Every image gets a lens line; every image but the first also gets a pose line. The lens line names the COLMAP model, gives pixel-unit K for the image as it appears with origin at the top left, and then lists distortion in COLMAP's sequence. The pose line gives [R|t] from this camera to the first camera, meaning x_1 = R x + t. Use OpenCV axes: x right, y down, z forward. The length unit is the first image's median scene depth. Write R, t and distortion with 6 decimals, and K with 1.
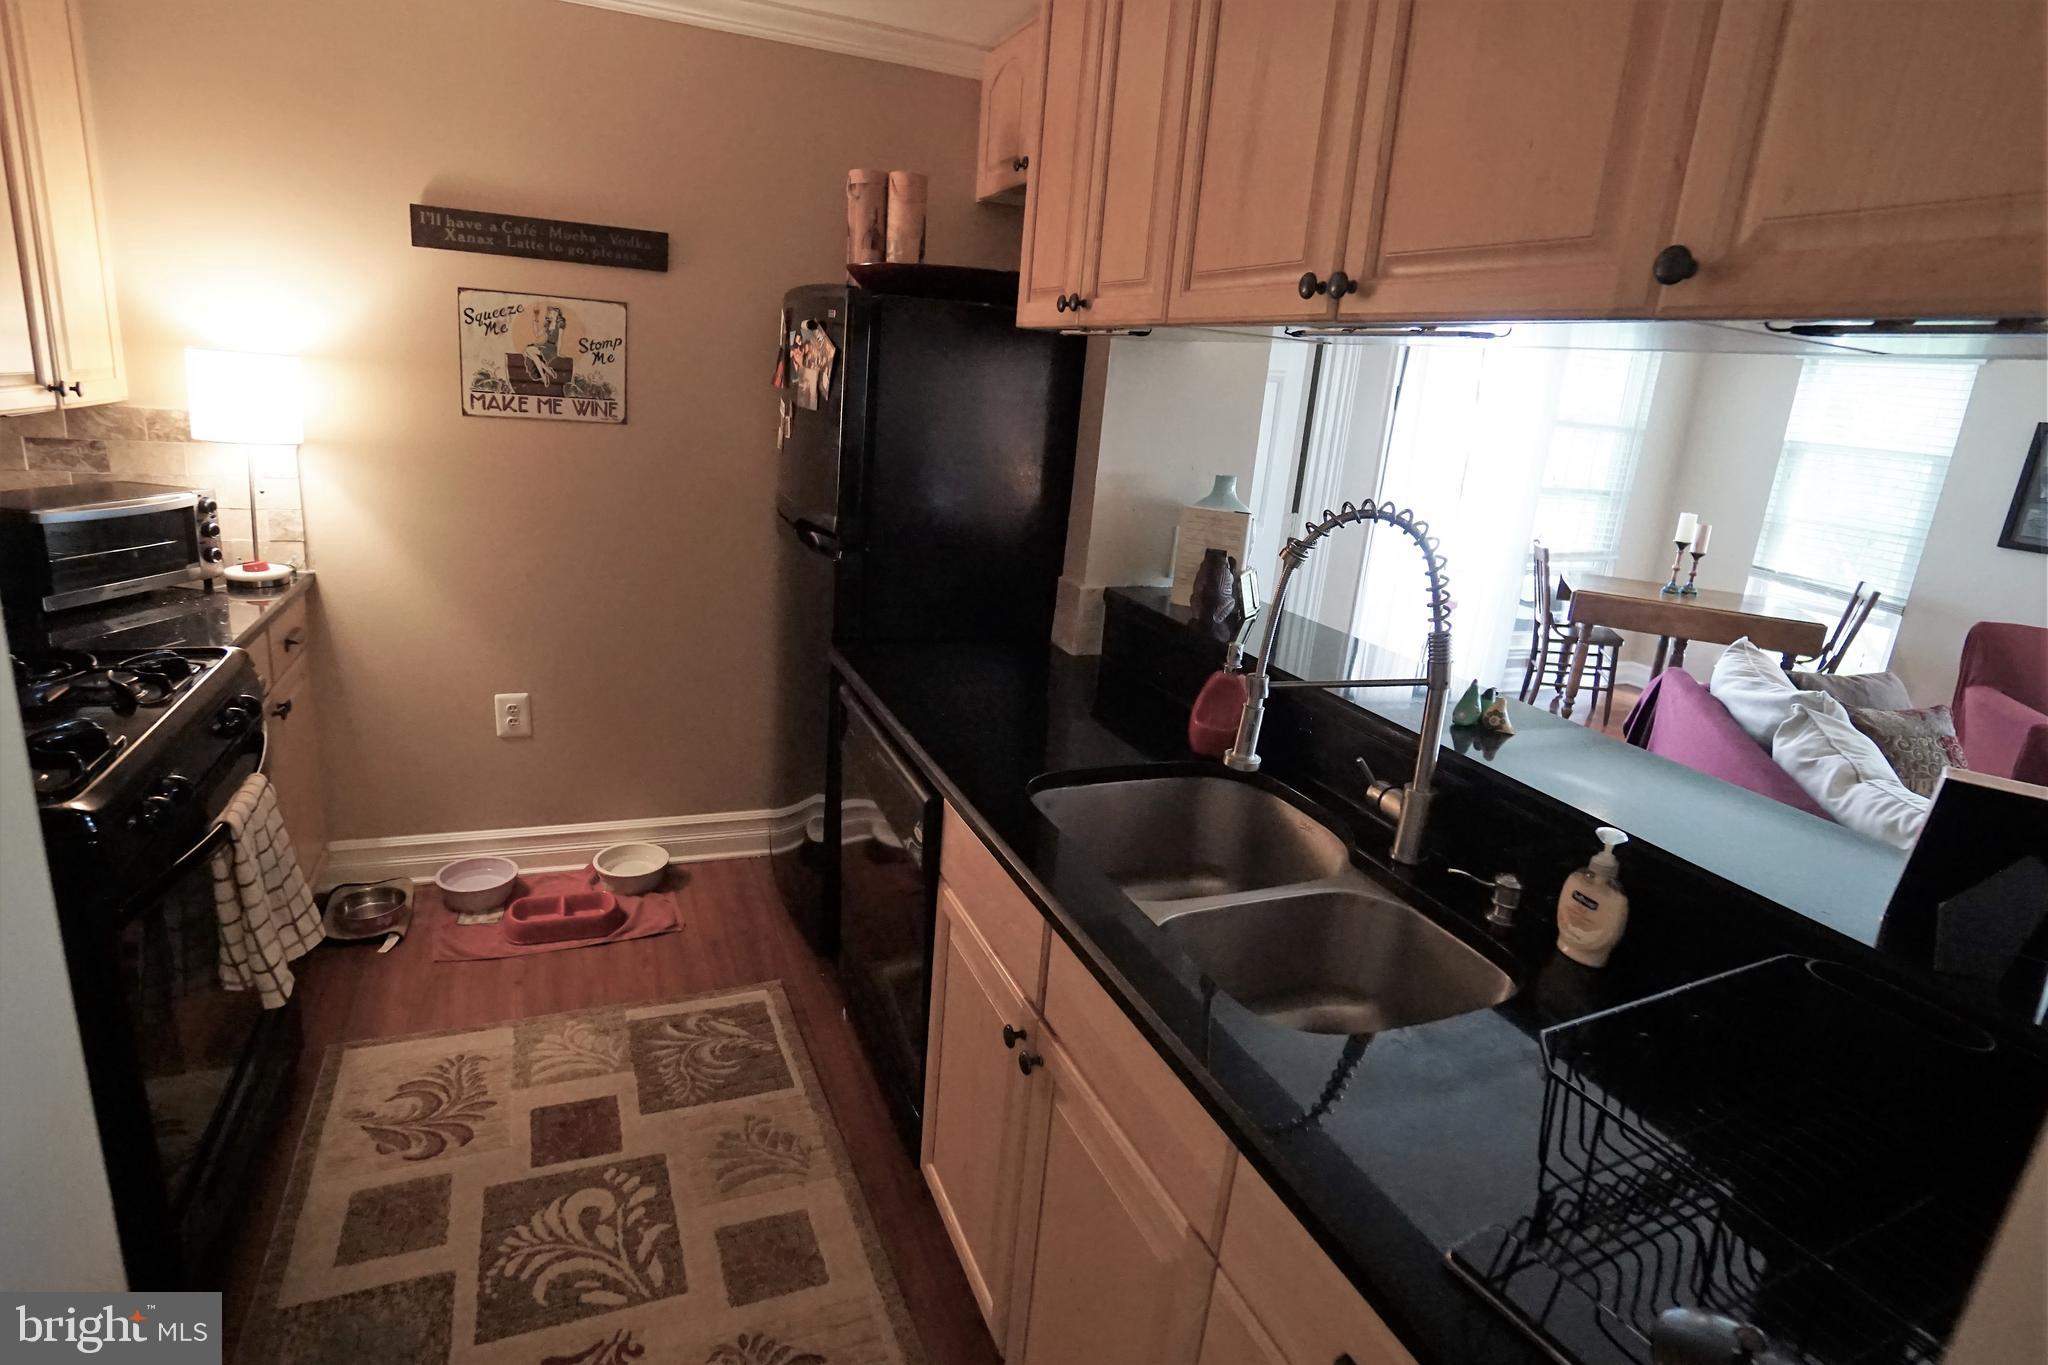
lens RADIAL K [[1038.7, 0, 1024.0], [0, 1038.7, 682.5], [0, 0, 1]] dist [-0.048041, 0.019054]
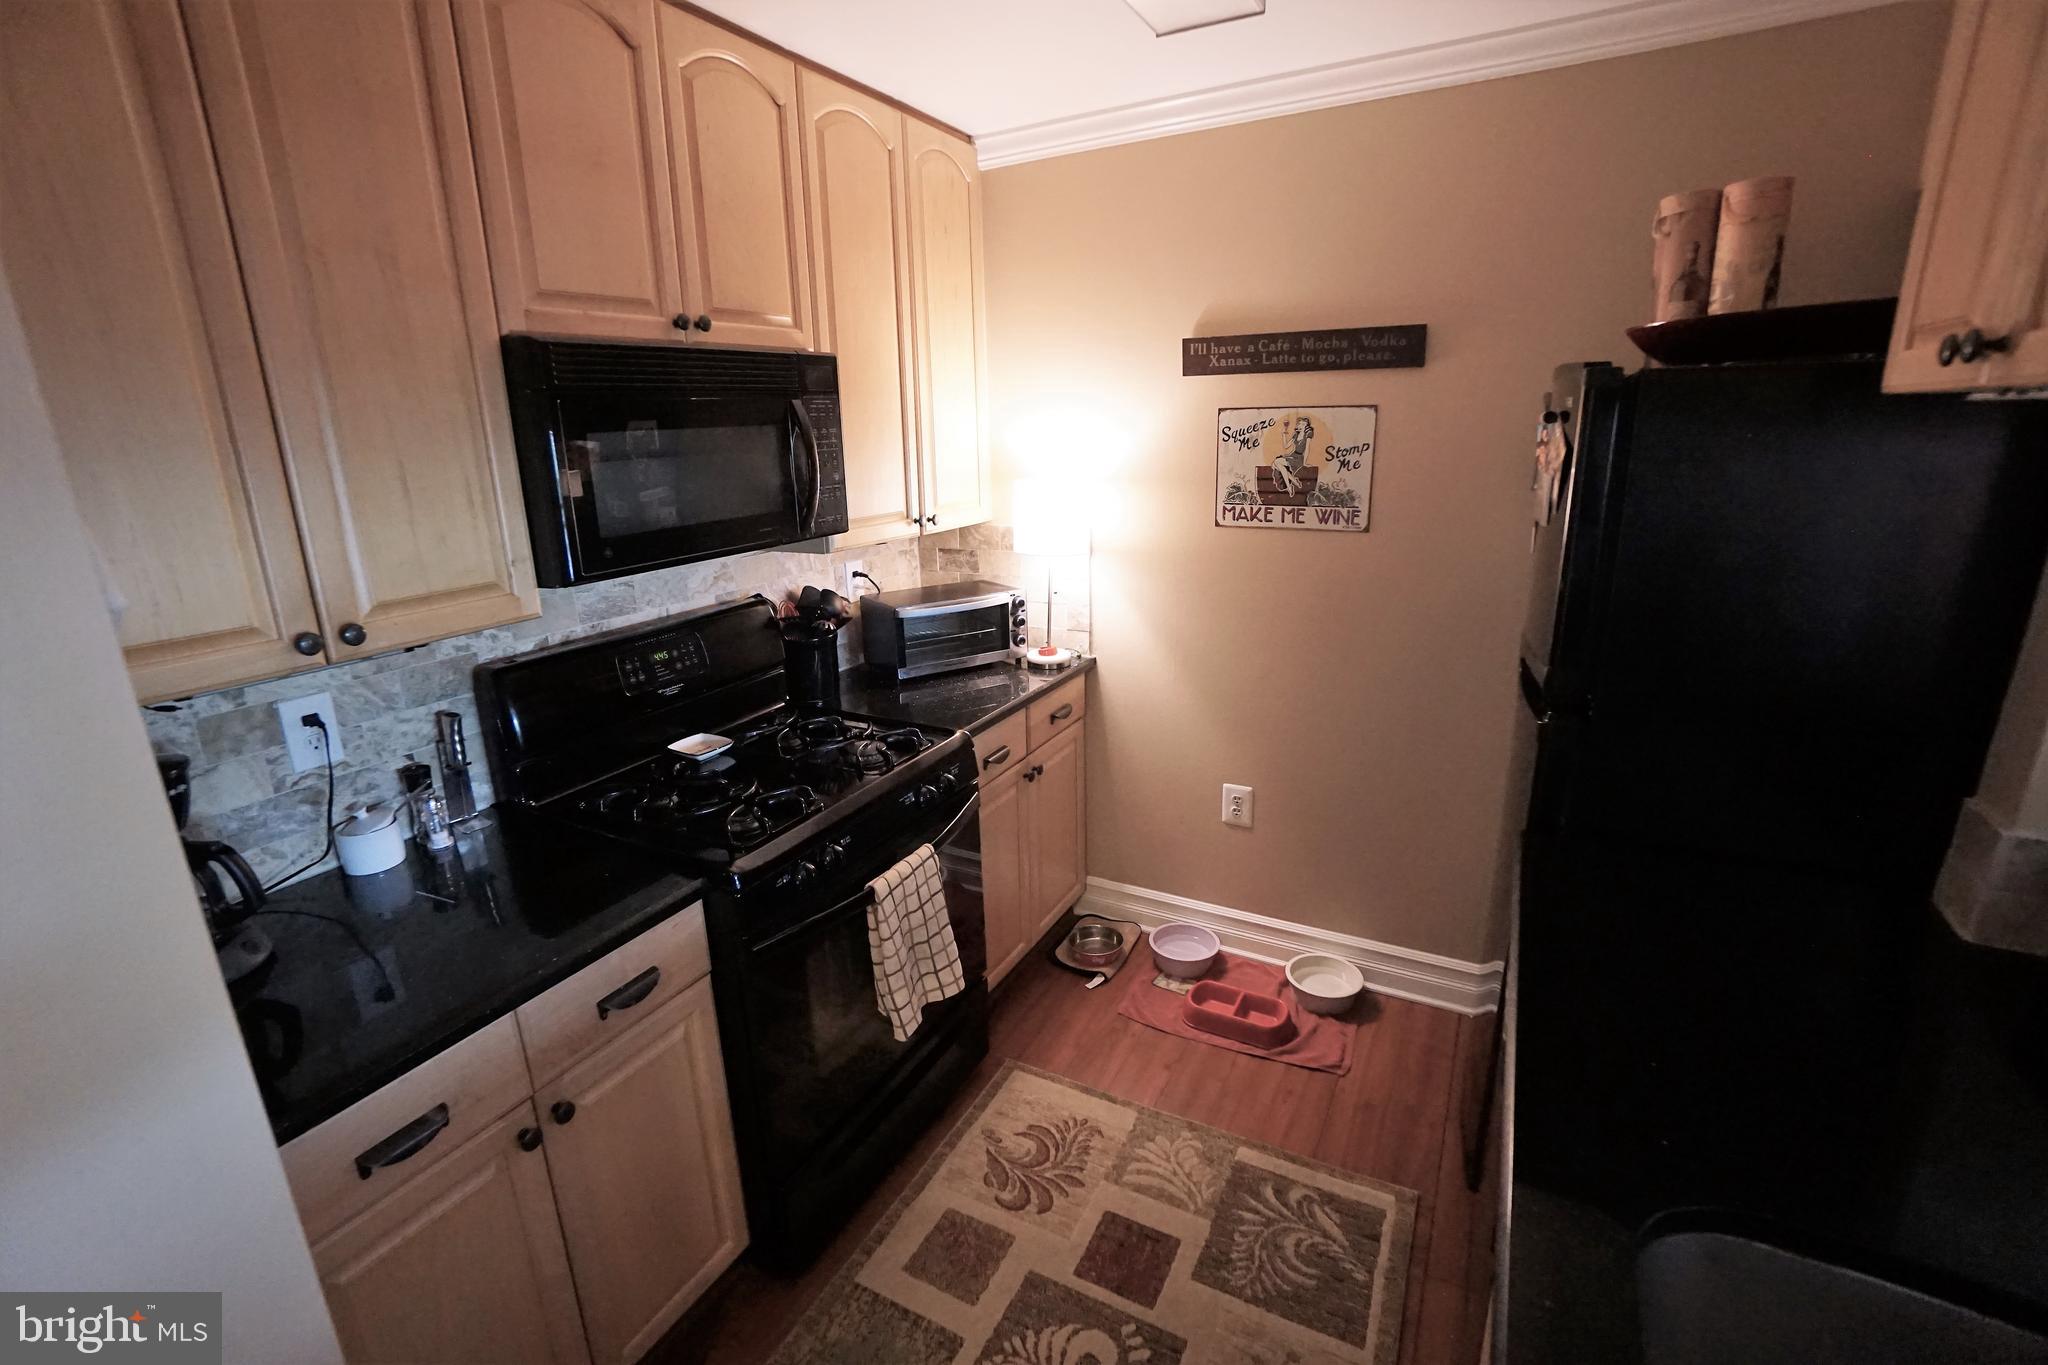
lens RADIAL K [[912.7, 0, 1025.1], [0, 912.7, 674.9], [0, 0, 1]] dist [-0.058419, 0.021918]
pose [[0.607707, 0.117768, -0.785380, 0.097735], [-0.148997, 0.988290, 0.032904, -0.114343], [0.780059, 0.097023, 0.618138, 0.286304]]
